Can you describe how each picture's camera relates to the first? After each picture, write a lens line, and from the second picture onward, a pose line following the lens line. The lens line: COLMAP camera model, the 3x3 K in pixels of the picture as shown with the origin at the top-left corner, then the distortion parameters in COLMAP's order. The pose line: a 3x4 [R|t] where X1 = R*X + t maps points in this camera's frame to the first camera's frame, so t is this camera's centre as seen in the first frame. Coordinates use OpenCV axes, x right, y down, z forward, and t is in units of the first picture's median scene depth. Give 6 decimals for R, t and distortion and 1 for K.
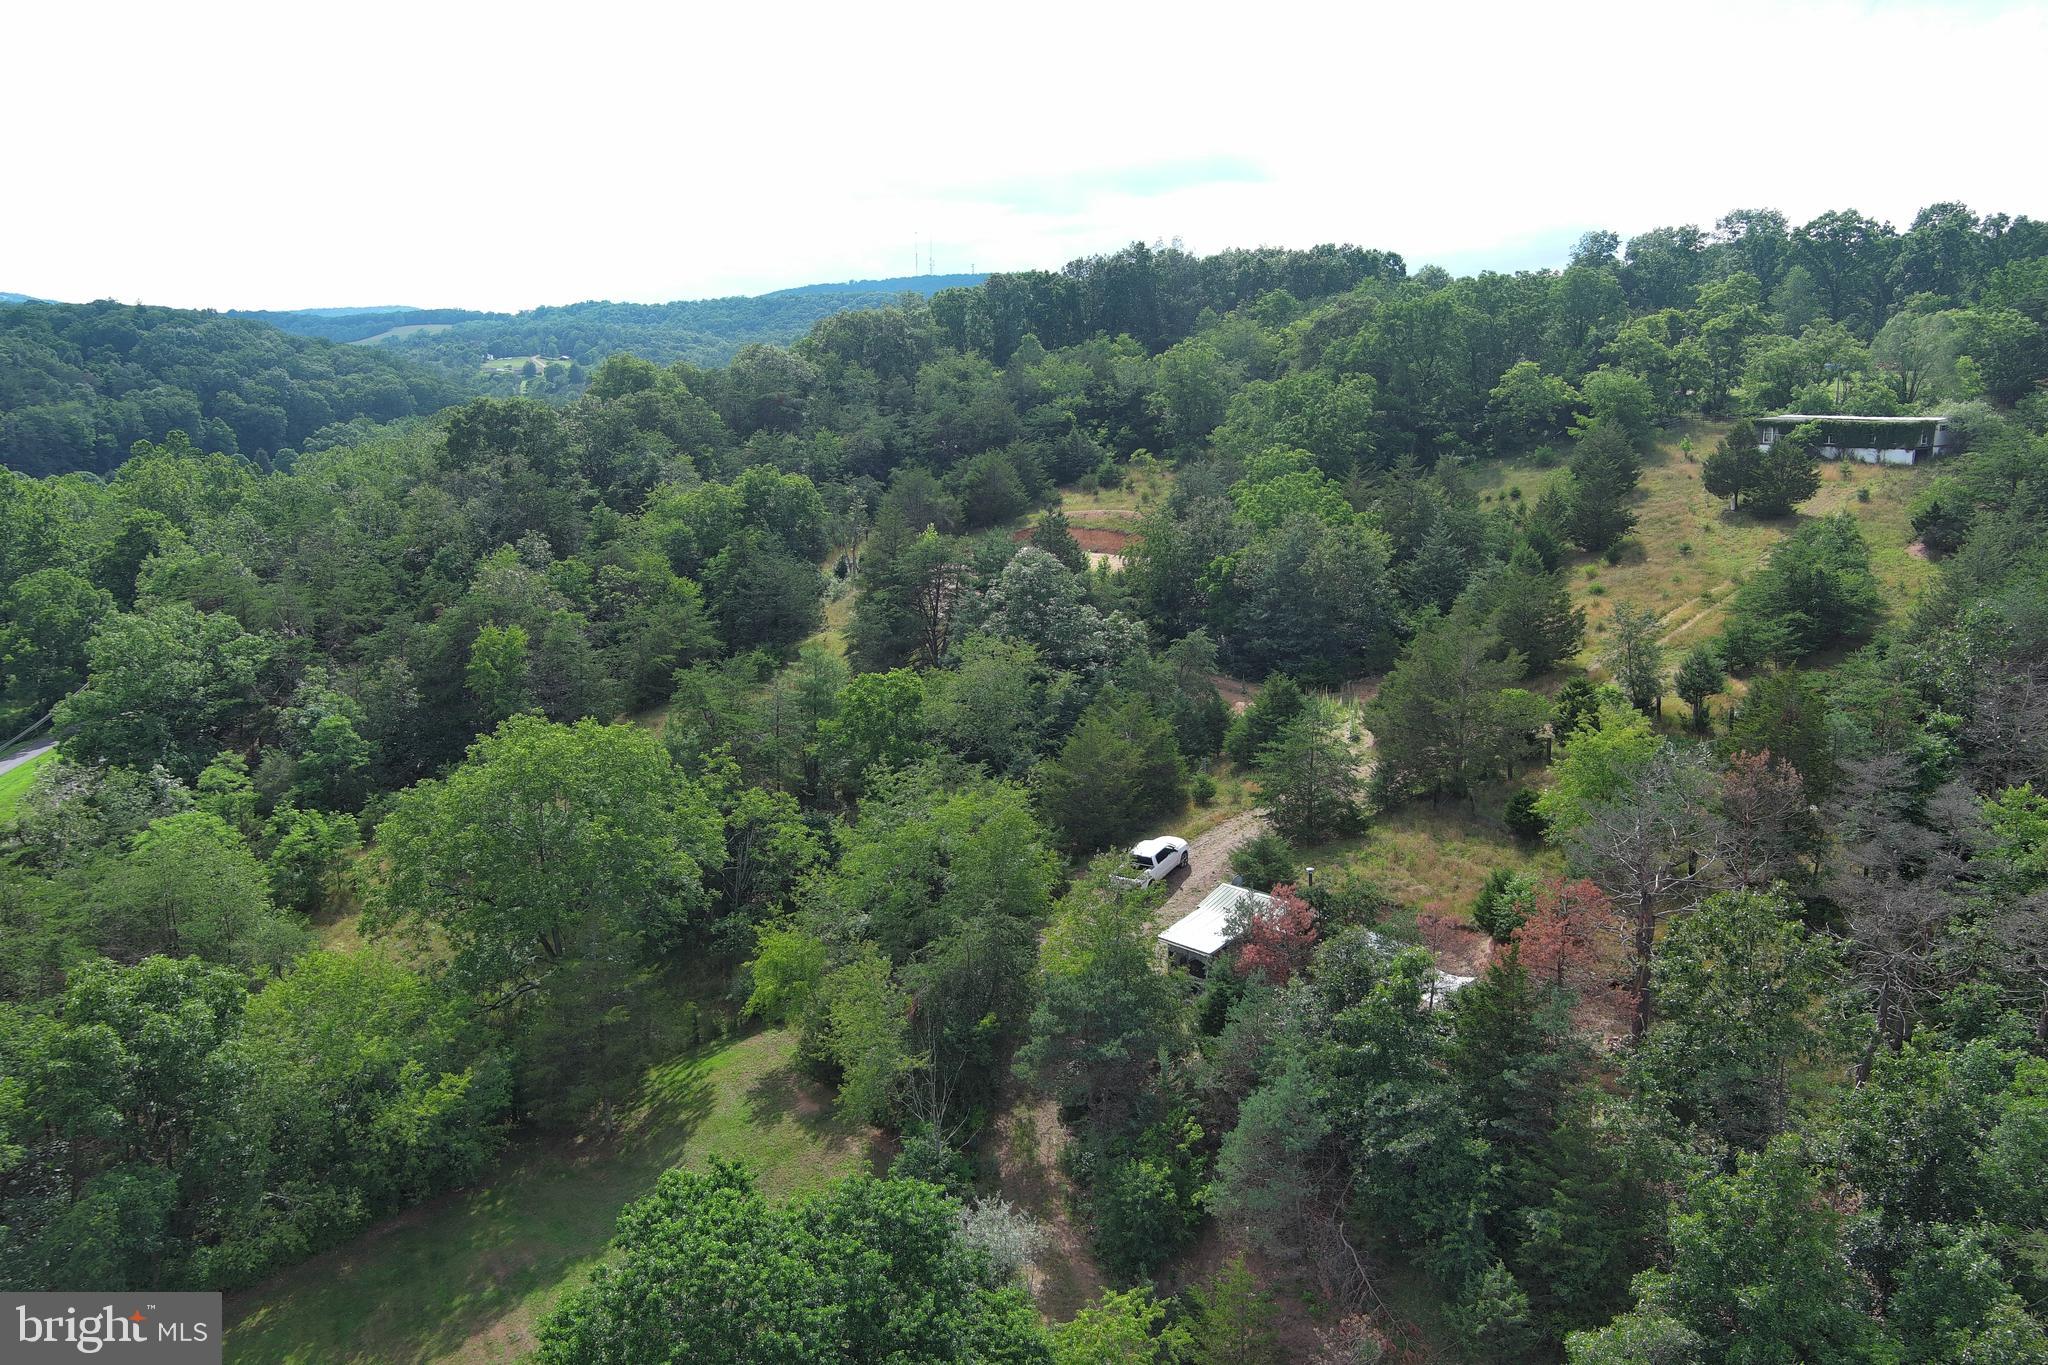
lens RADIAL K [[1574.3, 0, 1018.7], [0, 1574.3, 689.0], [0, 0, 1]] dist [0.029165, -0.054991]
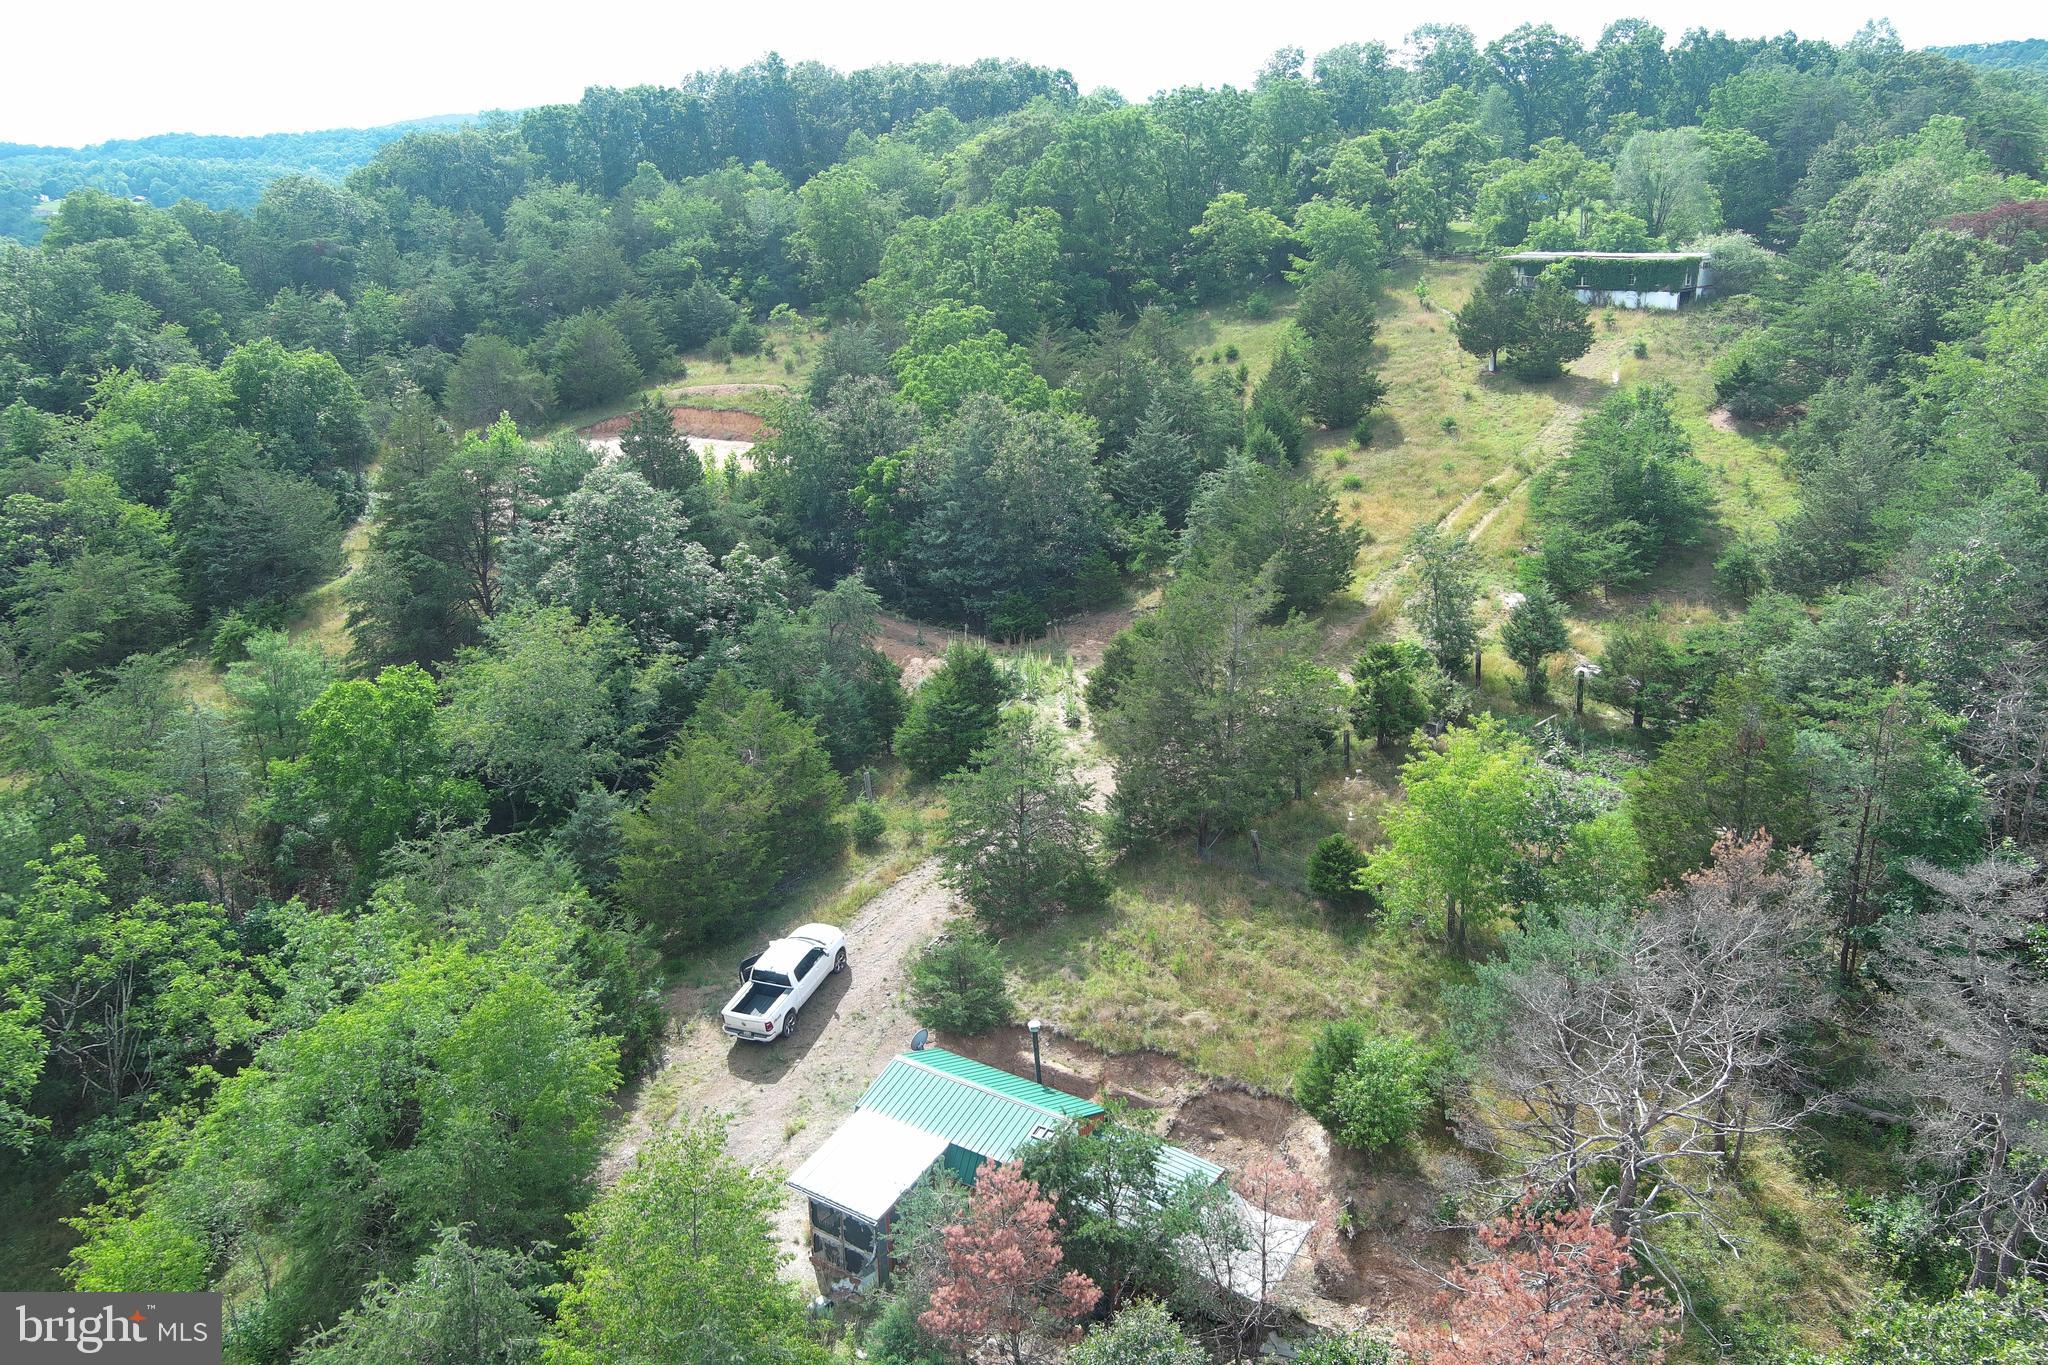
lens RADIAL K [[1574.3, 0, 1018.7], [0, 1574.3, 689.0], [0, 0, 1]] dist [0.029165, -0.054991]
pose [[0.979024, -0.067190, 0.192346, 0.037467], [0.048268, 0.993671, 0.101426, -0.043404], [-0.197944, -0.090015, 0.976072, 0.222980]]
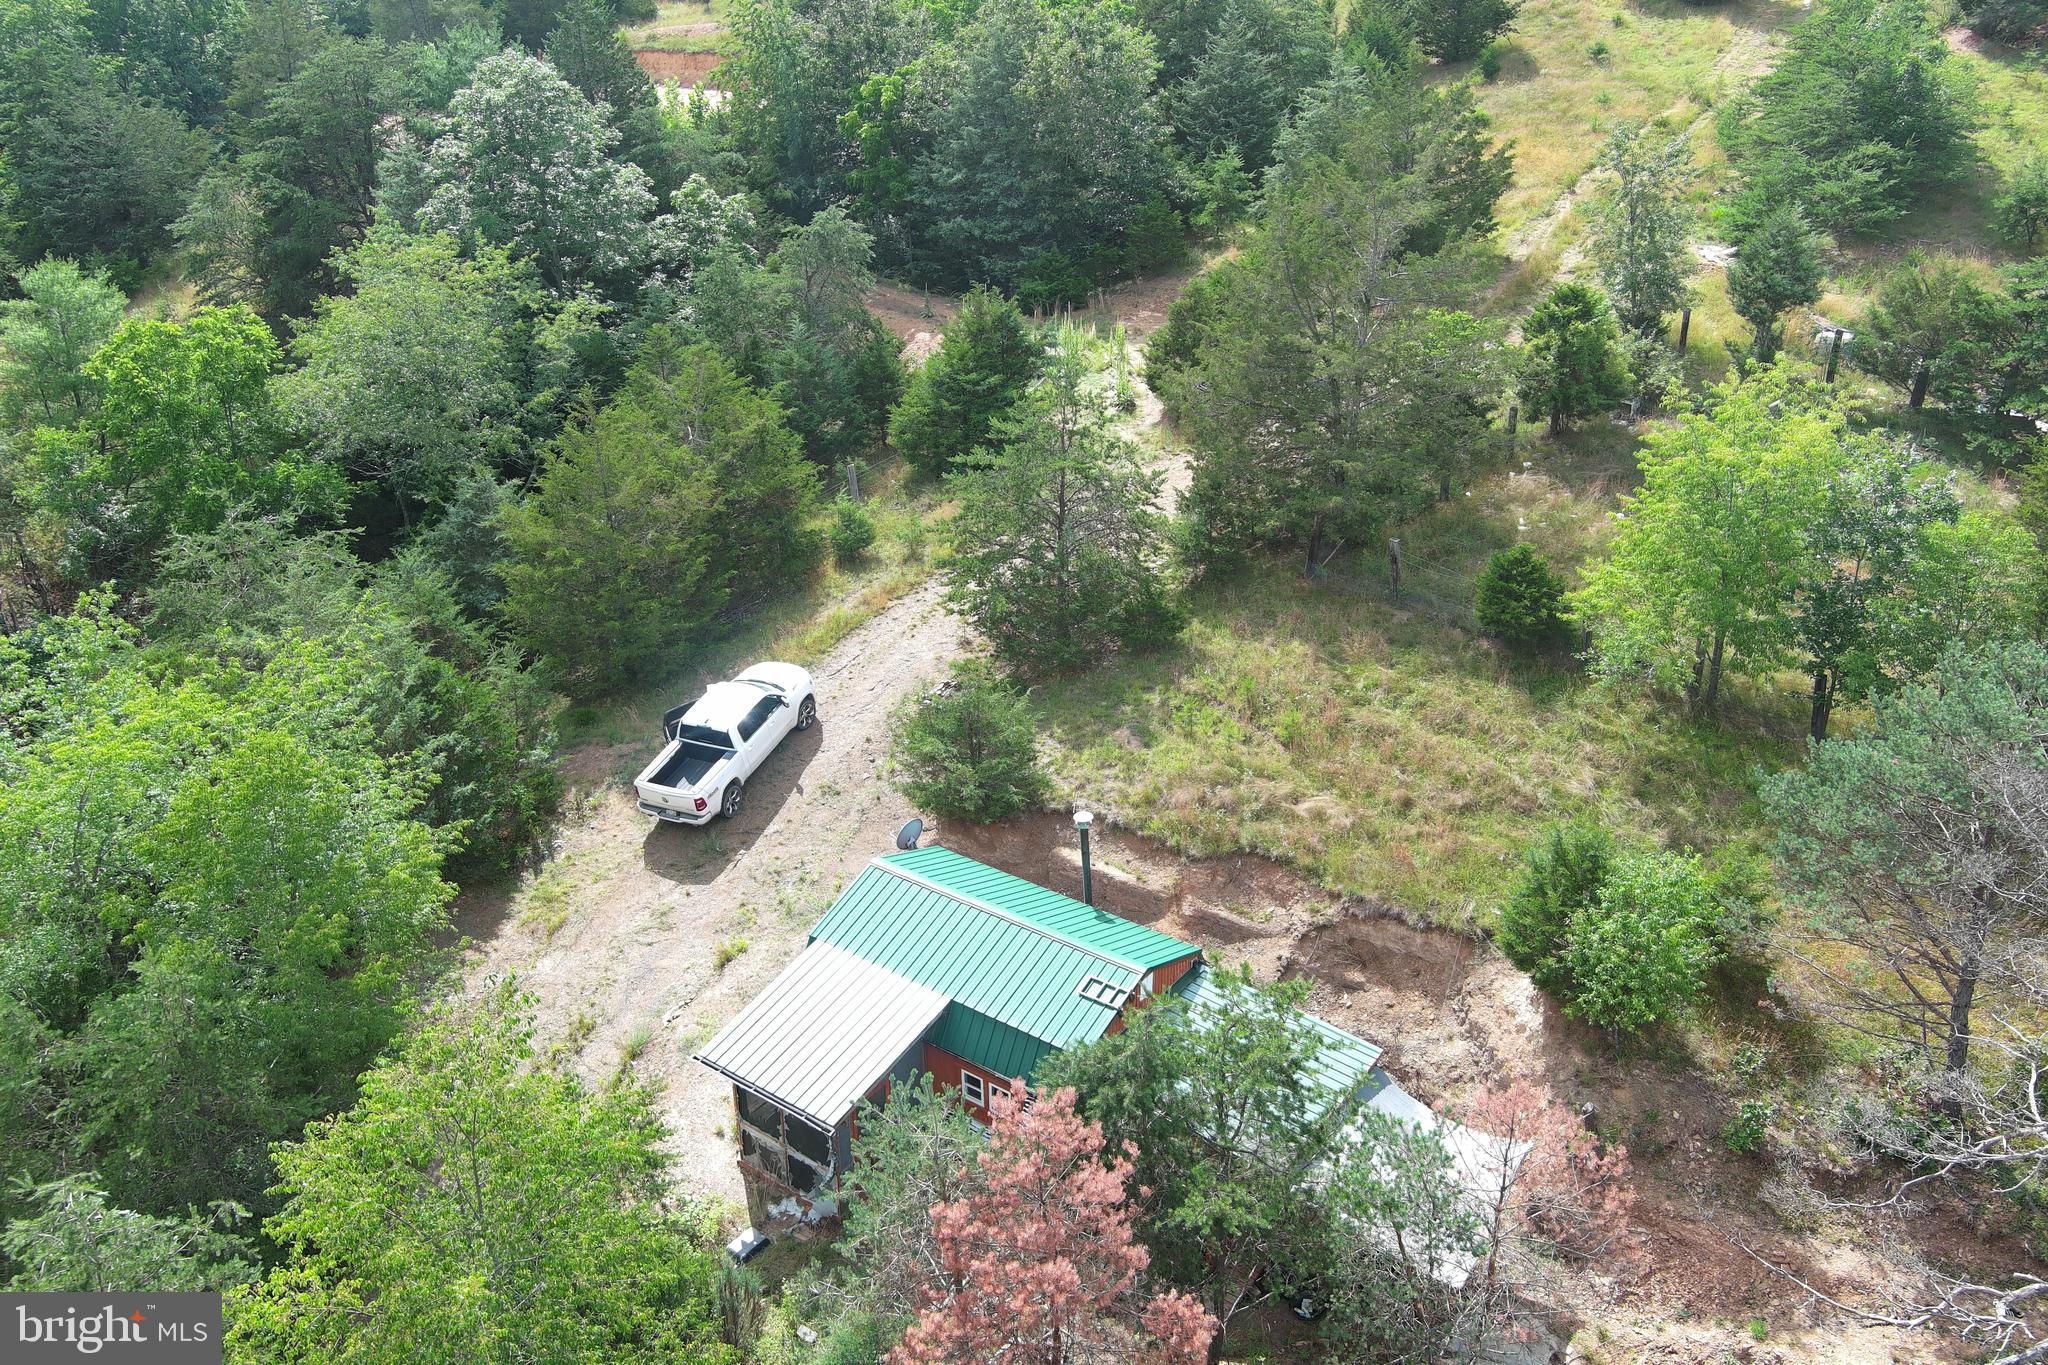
lens RADIAL K [[1574.3, 0, 1018.7], [0, 1574.3, 689.0], [0, 0, 1]] dist [0.029165, -0.054991]
pose [[0.982261, -0.082117, 0.168585, 0.056257], [0.036392, 0.965405, 0.258204, -0.012193], [-0.183956, -0.247488, 0.951267, 0.341856]]
